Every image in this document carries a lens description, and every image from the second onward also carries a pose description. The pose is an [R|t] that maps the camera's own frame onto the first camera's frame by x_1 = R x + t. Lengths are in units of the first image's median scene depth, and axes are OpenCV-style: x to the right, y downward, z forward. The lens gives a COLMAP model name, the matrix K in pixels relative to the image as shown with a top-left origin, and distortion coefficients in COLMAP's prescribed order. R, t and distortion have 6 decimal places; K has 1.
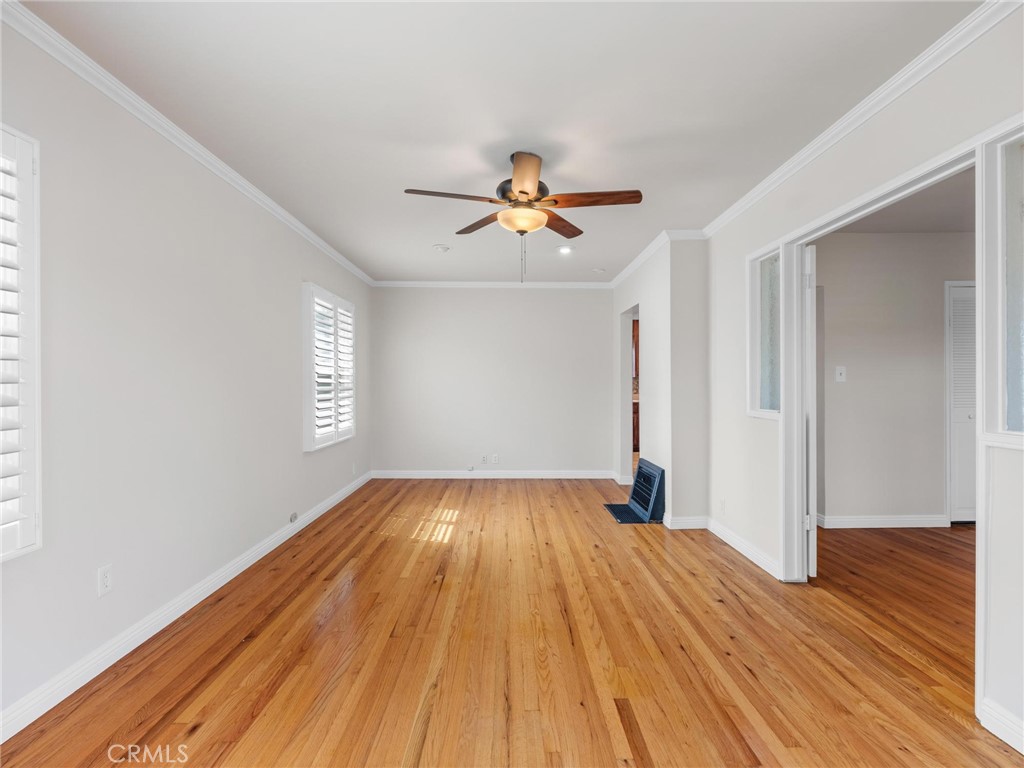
lens RADIAL K [[501.3, 0, 512.0], [0, 501.3, 384.0], [0, 0, 1]] dist [0.000378, 0.000032]
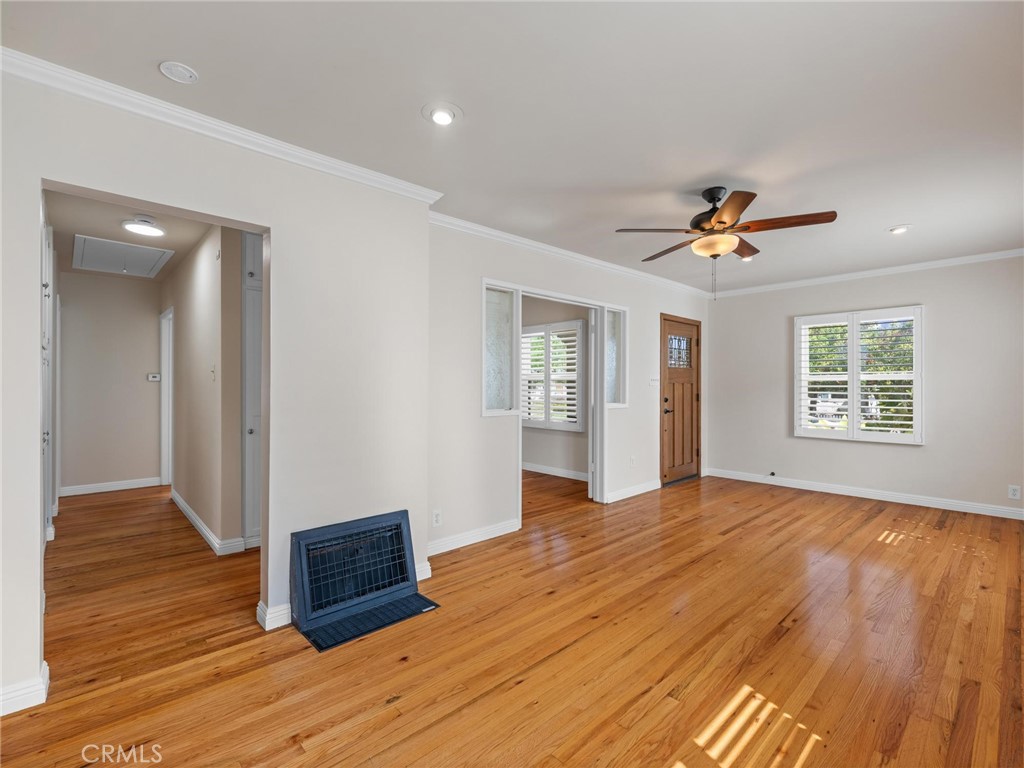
lens RADIAL K [[471.2, 0, 514.8], [0, 471.2, 384.5], [0, 0, 1]] dist [0.003242, 0.000755]
pose [[-0.679440, 0.002828, 0.733726, -0.382016], [0.000513, 0.999994, -0.003380, -0.007370], [-0.733731, -0.001921, -0.679438, 1.718878]]
